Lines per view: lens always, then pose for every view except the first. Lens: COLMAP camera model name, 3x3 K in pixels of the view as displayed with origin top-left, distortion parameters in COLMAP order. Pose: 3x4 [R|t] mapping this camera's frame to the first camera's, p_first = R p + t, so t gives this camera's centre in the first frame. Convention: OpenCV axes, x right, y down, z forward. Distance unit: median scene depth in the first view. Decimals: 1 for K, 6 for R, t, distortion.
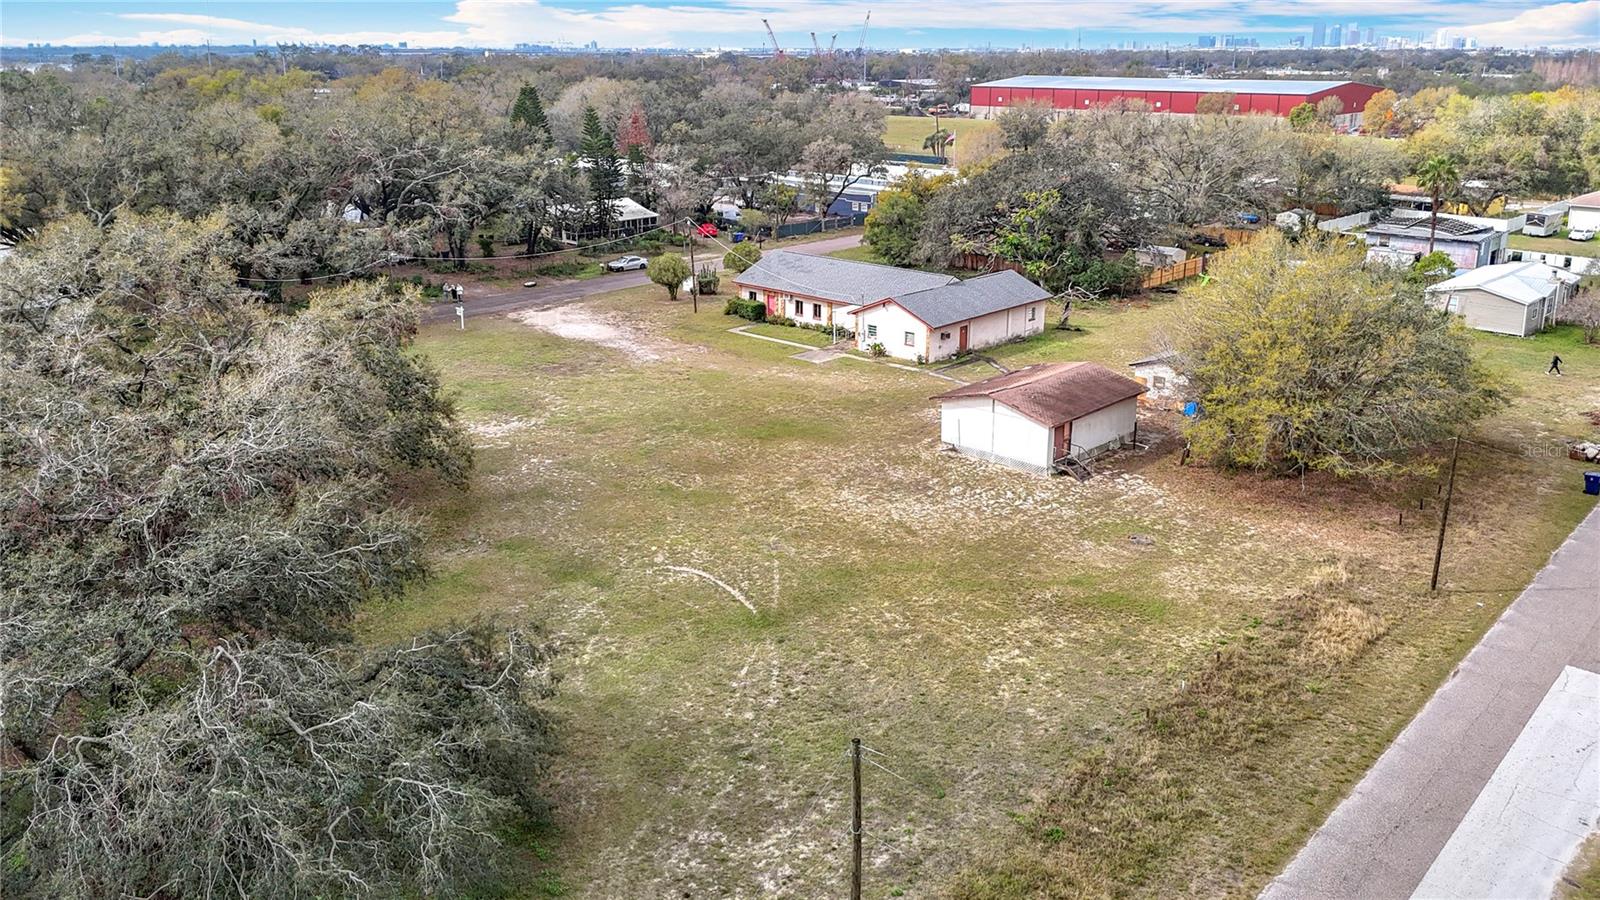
lens RADIAL K [[1200.9, 0, 811.1], [0, 1200.9, 404.3], [0, 0, 1]] dist [0.094048, -0.093369]
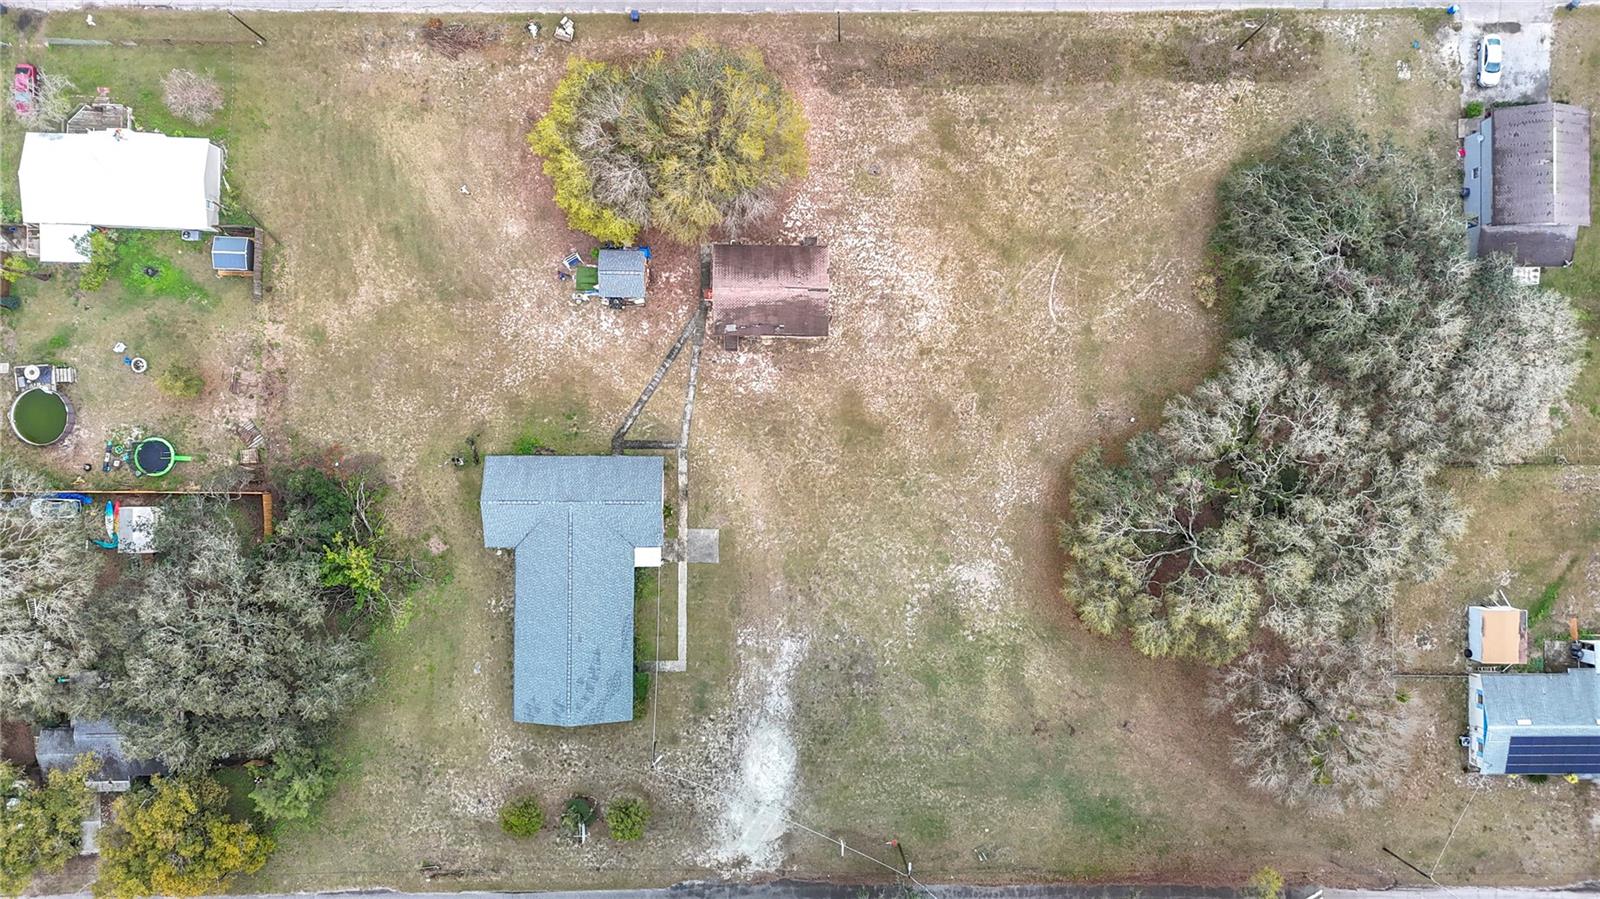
lens RADIAL K [[1189.5, 0, 807.5], [0, 1189.5, 452.0], [0, 0, 1]] dist [0.099303, -0.092606]
pose [[-0.675856, -0.737021, -0.004380, 0.010915], [0.202242, -0.191167, 0.960496, -1.613423], [-0.708743, 0.648271, 0.278258, 0.710616]]
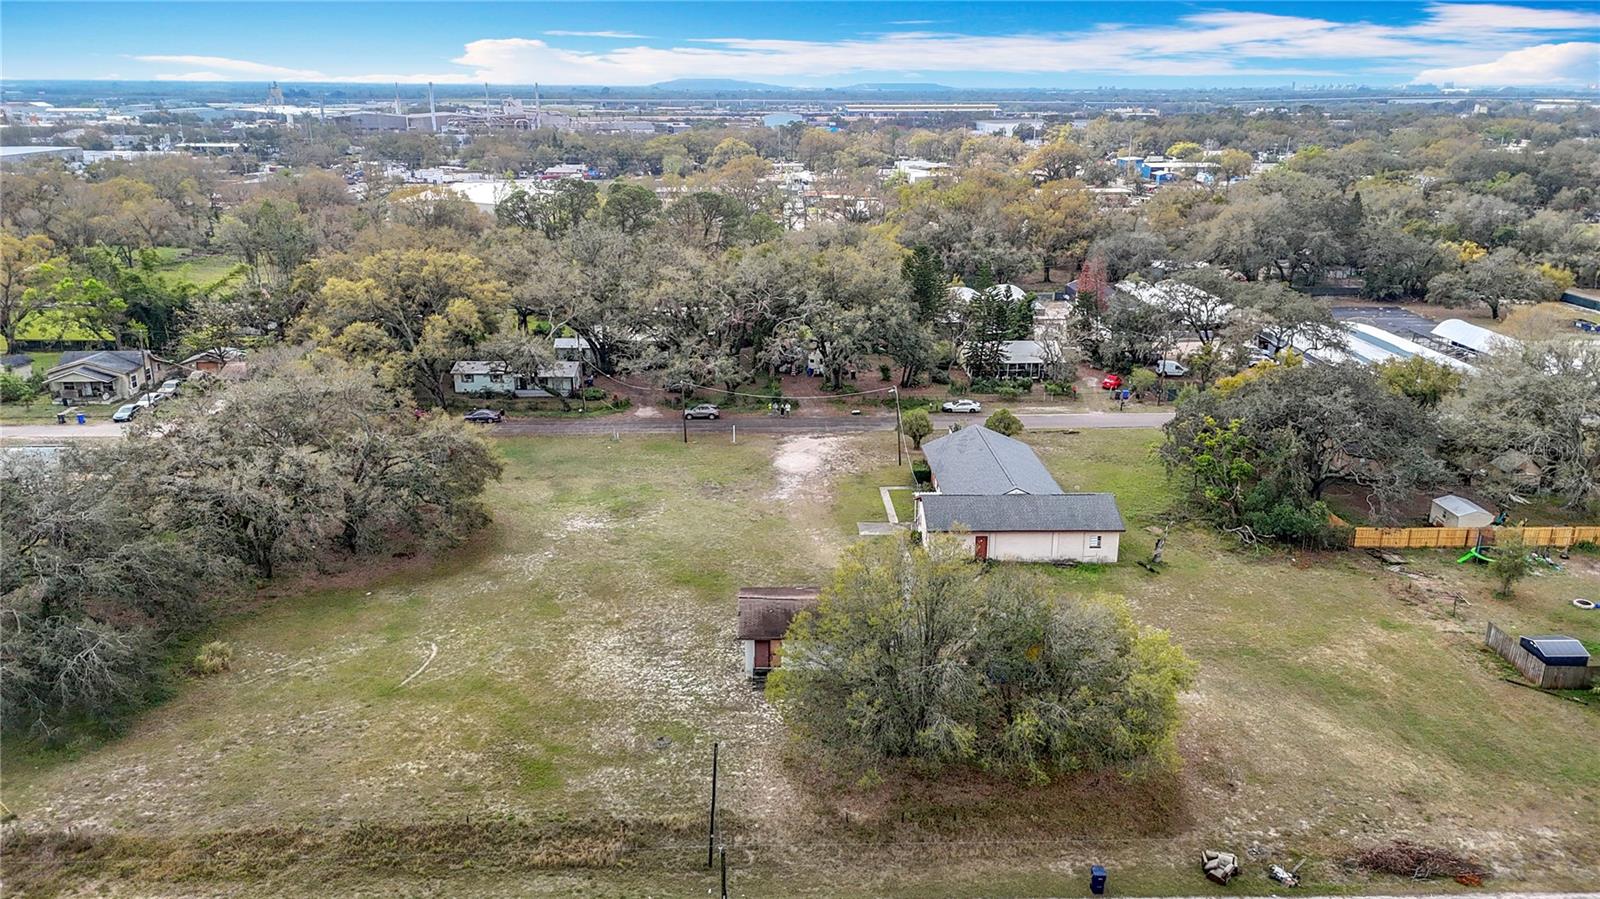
lens RADIAL K [[1189.5, 0, 807.5], [0, 1189.5, 452.0], [0, 0, 1]] dist [0.099303, -0.092606]
pose [[0.706275, 0.209124, -0.676346, 0.992375], [-0.201709, 0.975218, 0.090899, -0.280555], [0.678594, 0.072225, 0.730954, 0.142639]]
